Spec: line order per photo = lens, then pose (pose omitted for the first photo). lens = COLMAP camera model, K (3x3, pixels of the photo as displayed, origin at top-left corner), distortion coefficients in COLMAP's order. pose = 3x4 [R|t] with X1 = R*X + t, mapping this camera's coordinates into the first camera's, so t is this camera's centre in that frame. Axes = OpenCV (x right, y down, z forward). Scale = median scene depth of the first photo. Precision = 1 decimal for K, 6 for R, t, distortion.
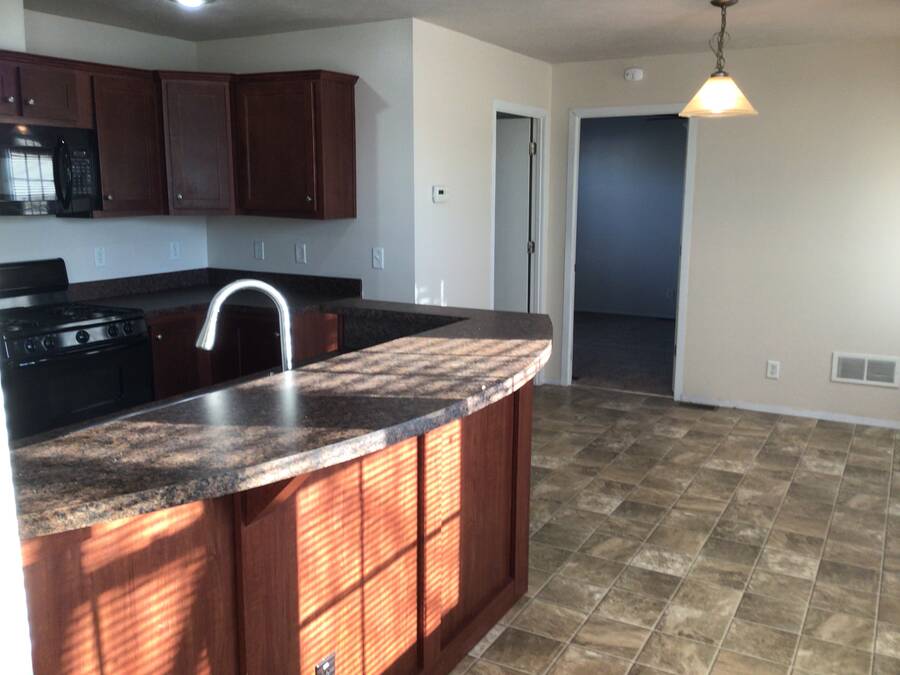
lens RADIAL K [[802.1, 0, 450.1], [0, 802.1, 323.1], [0, 0, 1]] dist [0.136927, -0.264126]
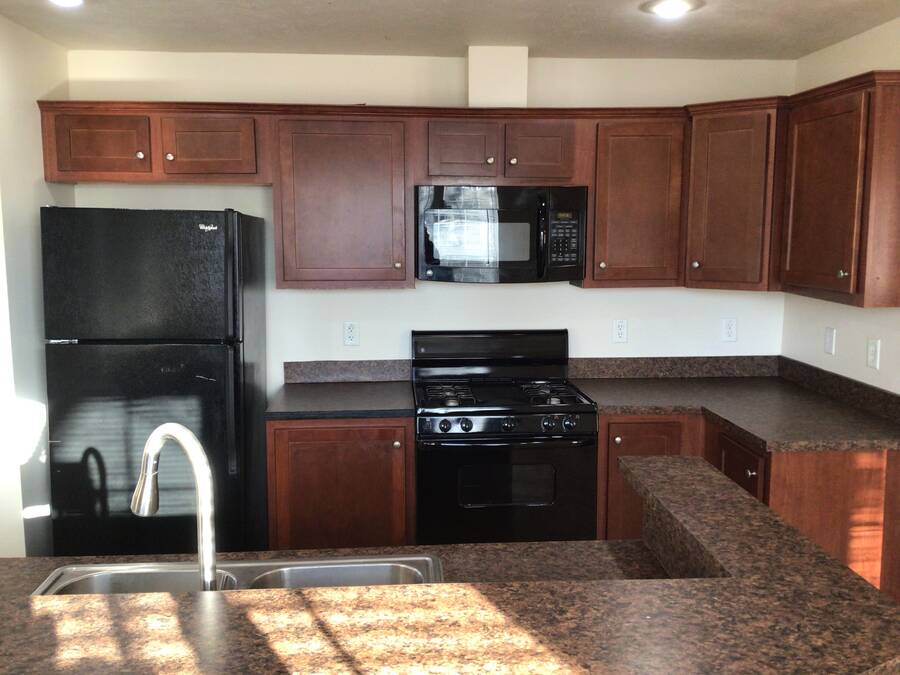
lens RADIAL K [[802.1, 0, 450.1], [0, 802.1, 323.1], [0, 0, 1]] dist [0.136927, -0.264126]
pose [[0.544837, 0.093483, -0.833315, 0.208041], [-0.139088, 0.990075, 0.020130, -0.091635], [0.826926, 0.104936, 0.552432, 0.423949]]
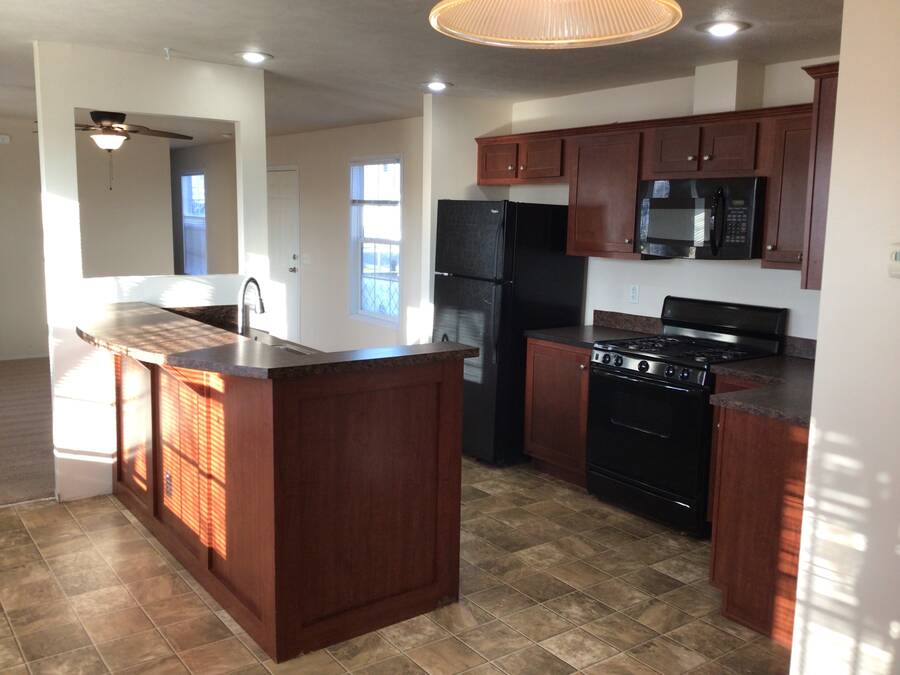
lens RADIAL K [[802.1, 0, 450.1], [0, 802.1, 323.1], [0, 0, 1]] dist [0.136927, -0.264126]
pose [[-0.413169, 0.107582, -0.904277, 0.608239], [-0.175150, 0.965070, 0.194841, -0.194137], [0.893652, 0.238887, -0.379894, 1.080444]]
